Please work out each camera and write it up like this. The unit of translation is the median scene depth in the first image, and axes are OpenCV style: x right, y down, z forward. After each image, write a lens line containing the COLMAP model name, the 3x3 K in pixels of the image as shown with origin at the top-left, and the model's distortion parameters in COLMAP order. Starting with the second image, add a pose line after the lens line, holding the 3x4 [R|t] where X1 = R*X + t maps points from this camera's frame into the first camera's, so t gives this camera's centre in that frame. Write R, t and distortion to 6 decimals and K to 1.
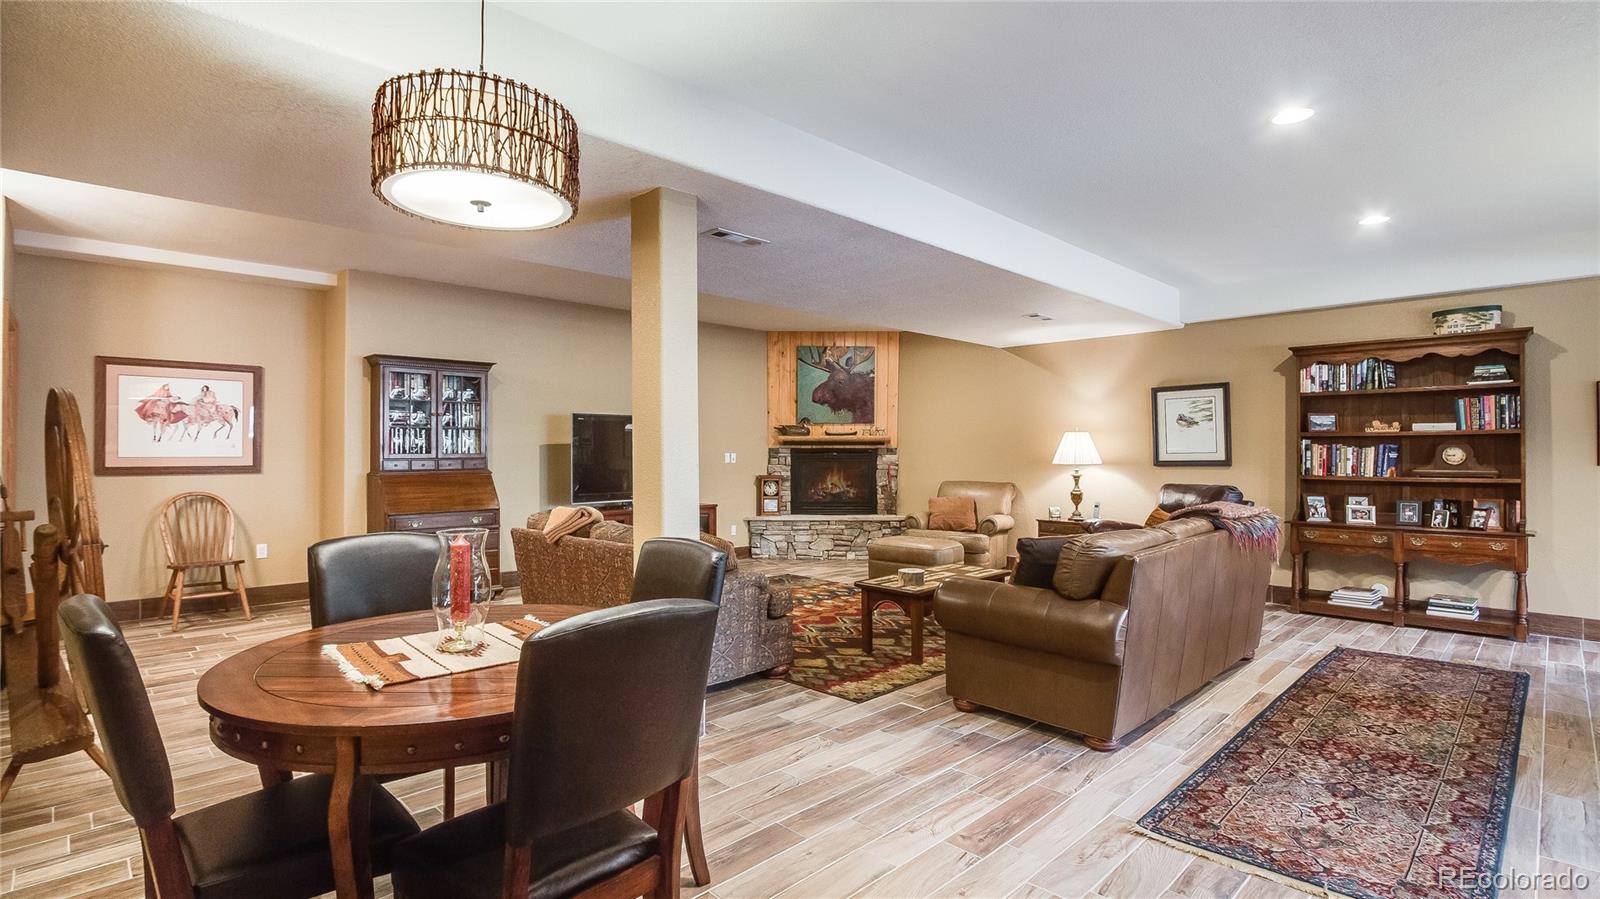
lens RADIAL K [[771.3, 0, 790.2], [0, 771.3, 449.3], [0, 0, 1]] dist [-0.013933, -0.000084]
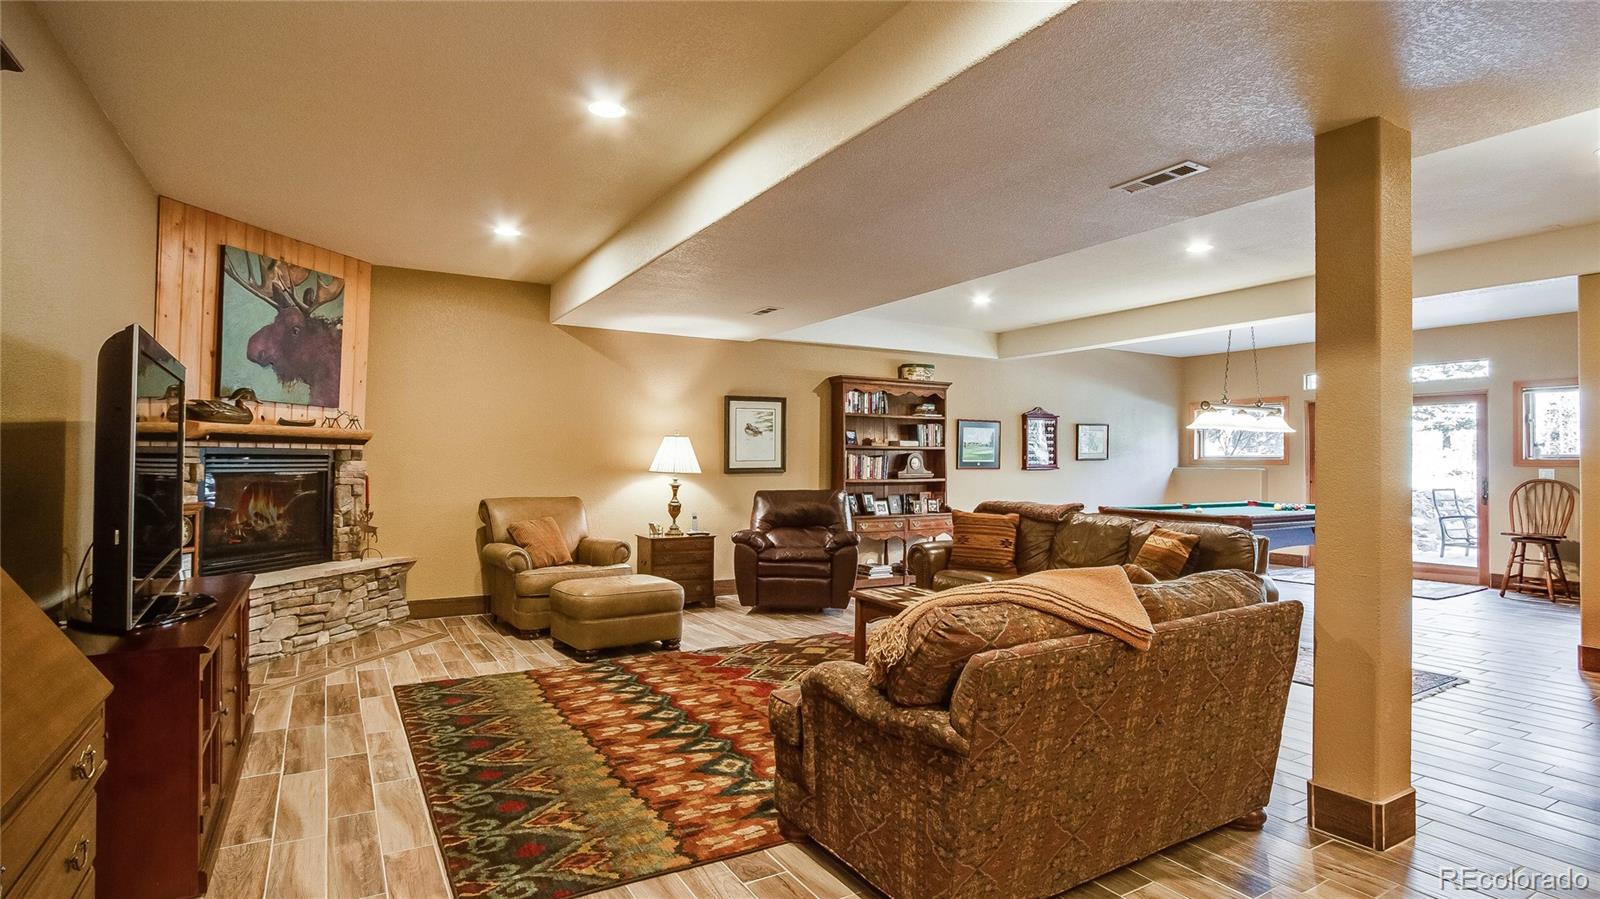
lens RADIAL K [[810.1, 0, 791.8], [0, 810.1, 447.4], [0, 0, 1]] dist [-0.012366, 0.002059]
pose [[0.234513, 0.014394, 0.972006, -0.485874], [-0.014747, 0.999828, -0.011248, -0.001356], [-0.972001, -0.011696, 0.234685, 0.605109]]
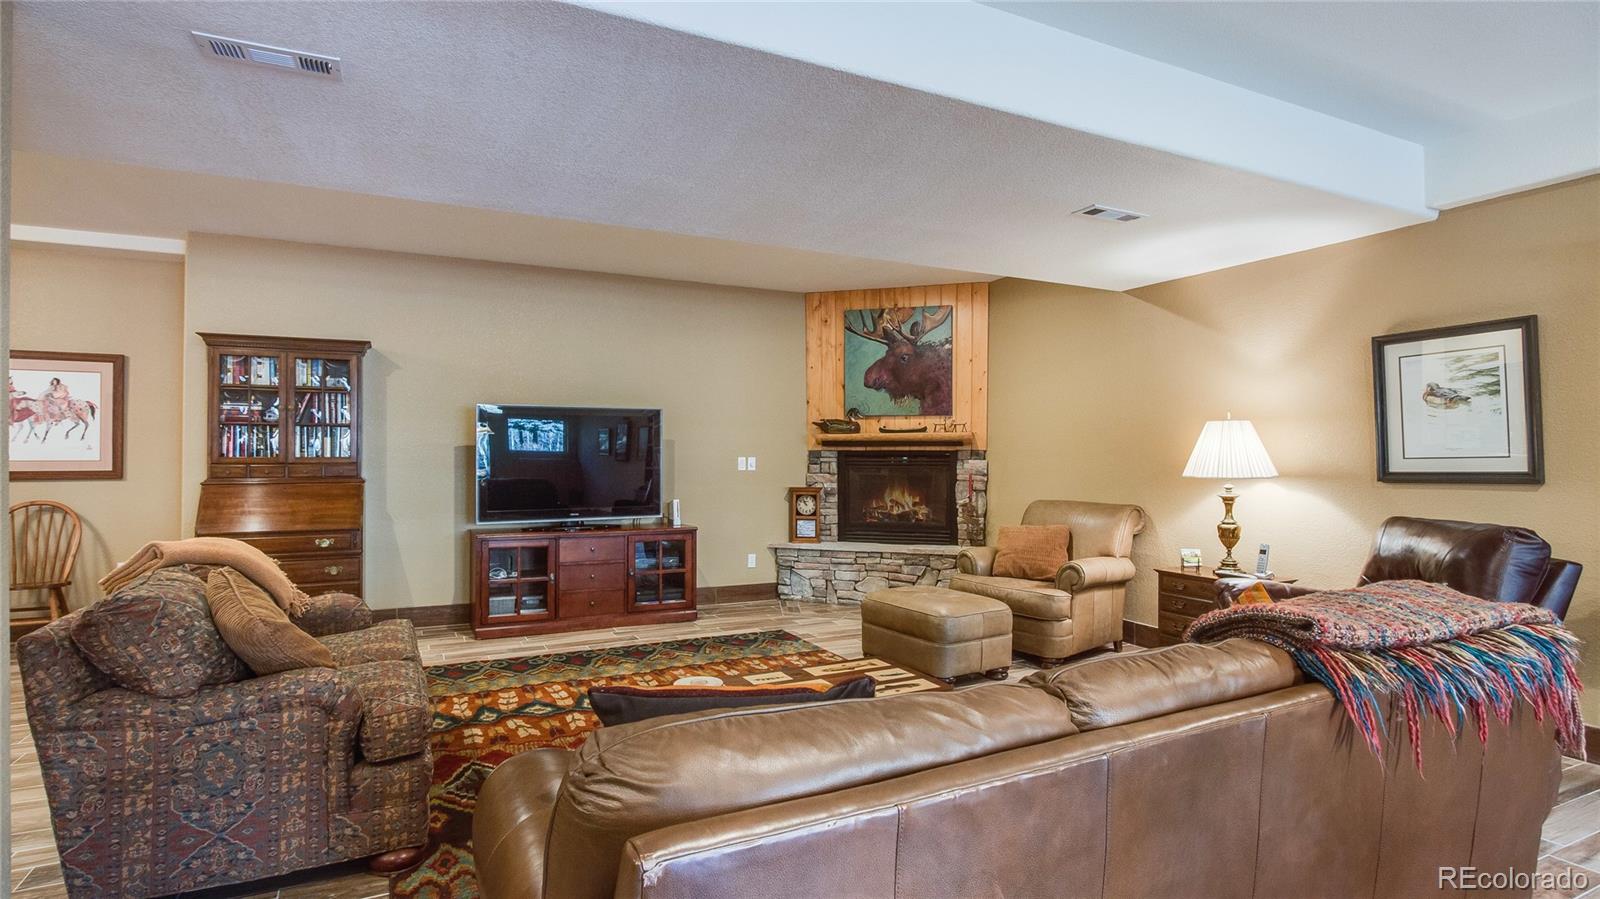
lens RADIAL K [[810.1, 0, 786.8], [0, 810.1, 449.0], [0, 0, 1]] dist [-0.012366, 0.002059]
pose [[0.949671, -0.001925, -0.313243, 0.231734], [0.000162, 0.999984, -0.005654, 0.001630], [0.313249, 0.005319, 0.949656, 0.301335]]
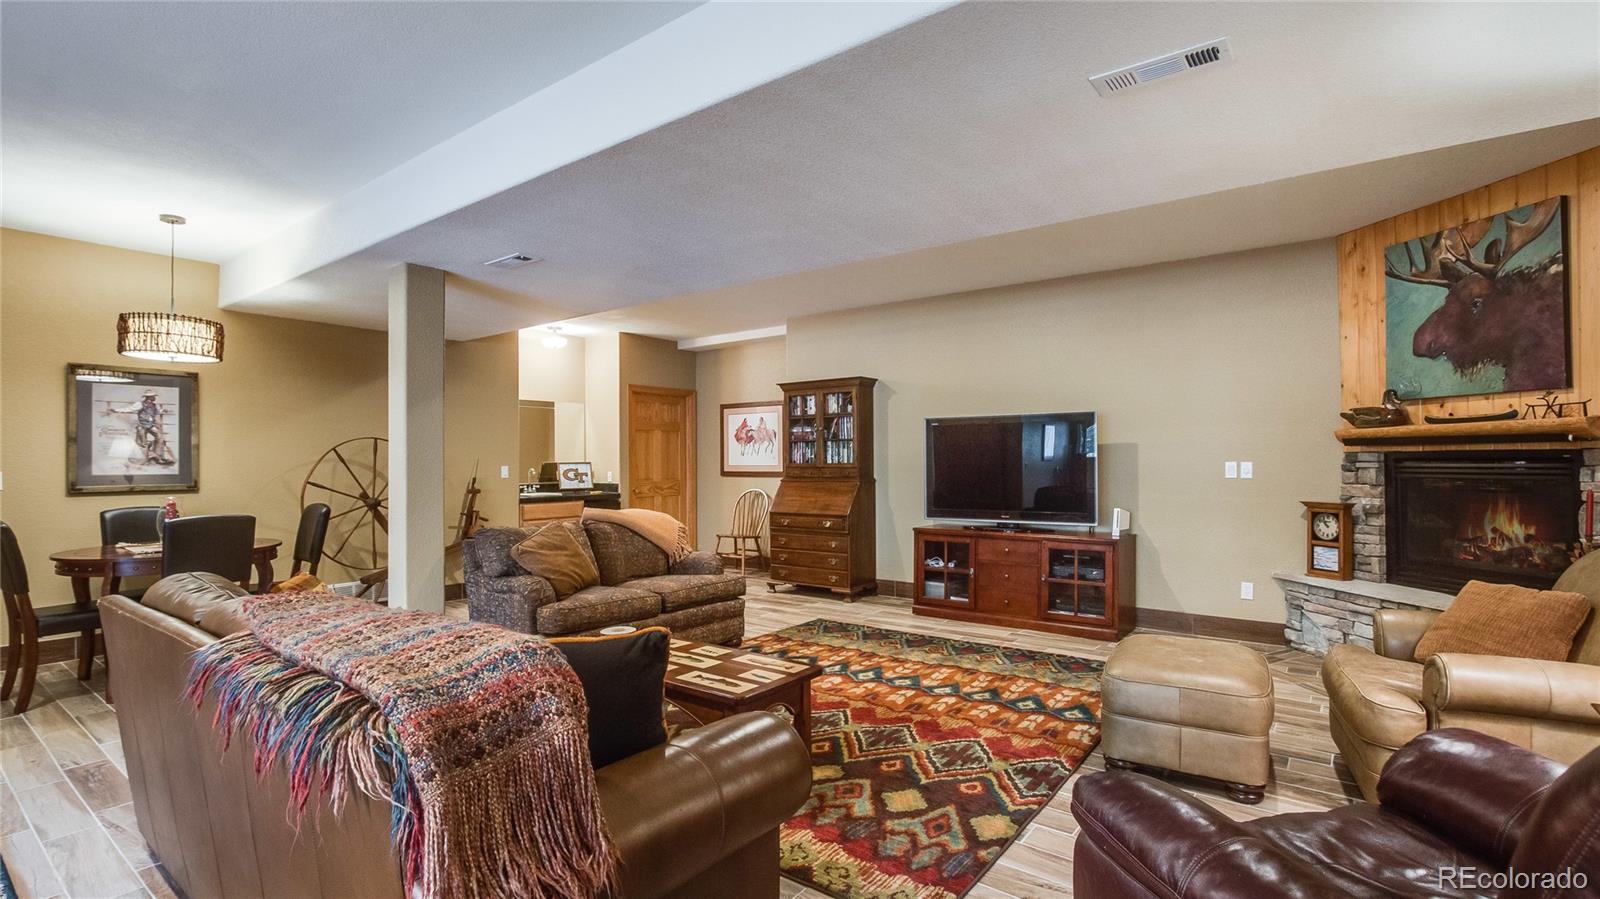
lens RADIAL K [[749.0, 0, 788.8], [0, 749.0, 458.6], [0, 0, 1]] dist [0.001124, -0.000728]
pose [[0.142433, -0.003936, -0.989797, 0.513422], [0.008669, 0.999959, -0.002729, 0.001174], [0.989767, -0.008192, 0.142461, 0.641518]]
